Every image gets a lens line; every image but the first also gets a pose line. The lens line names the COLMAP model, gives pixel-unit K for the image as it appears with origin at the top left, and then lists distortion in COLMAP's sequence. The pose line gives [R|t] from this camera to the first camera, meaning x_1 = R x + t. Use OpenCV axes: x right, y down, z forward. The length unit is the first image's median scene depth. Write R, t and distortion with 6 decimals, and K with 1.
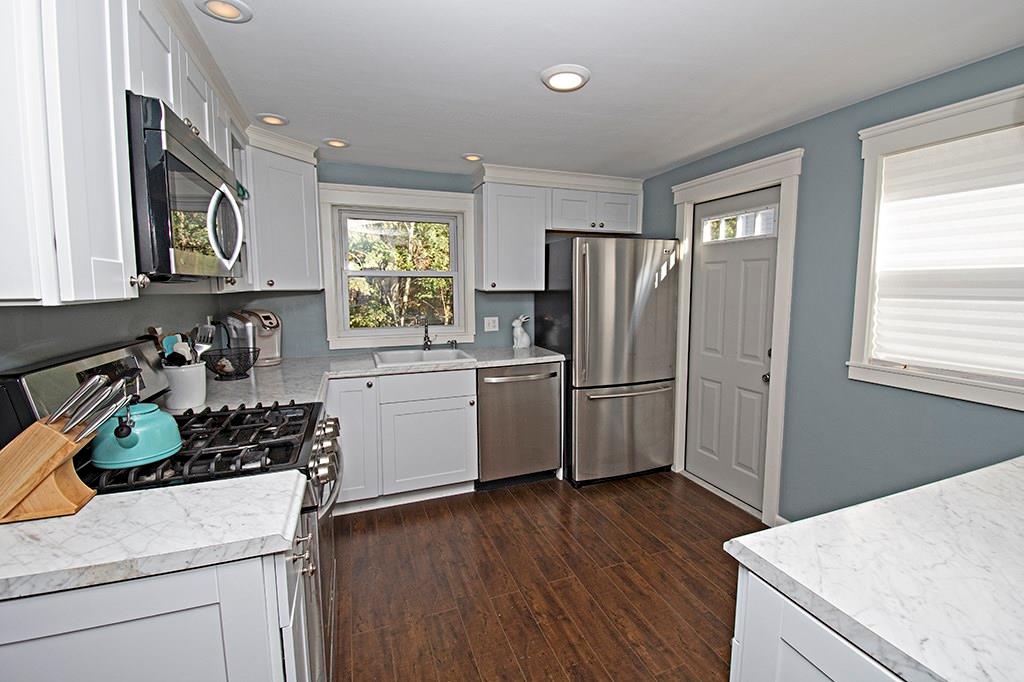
lens RADIAL K [[446.5, 0, 530.5], [0, 446.5, 330.1], [0, 0, 1]] dist [0.011720, -0.021214]
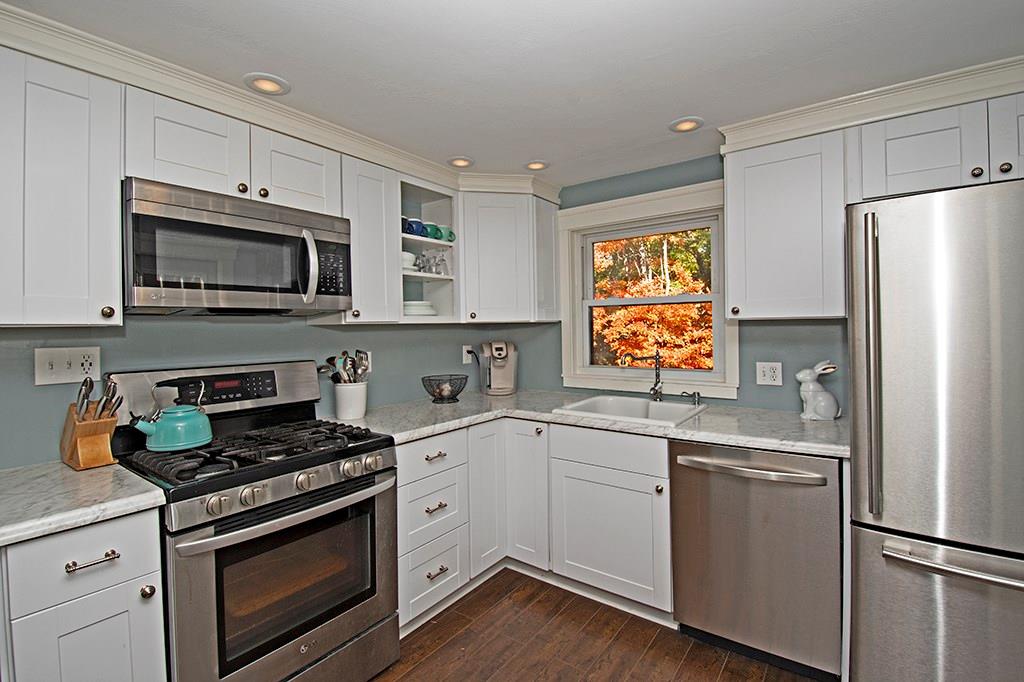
lens RADIAL K [[465.4, 0, 514.9], [0, 465.4, 325.4], [0, 0, 1]] dist [-0.001285, -0.000164]
pose [[0.530031, -0.008083, -0.847940, 0.324136], [-0.069399, 0.996187, -0.052876, -0.025382], [0.845134, 0.086872, 0.527449, 0.418893]]
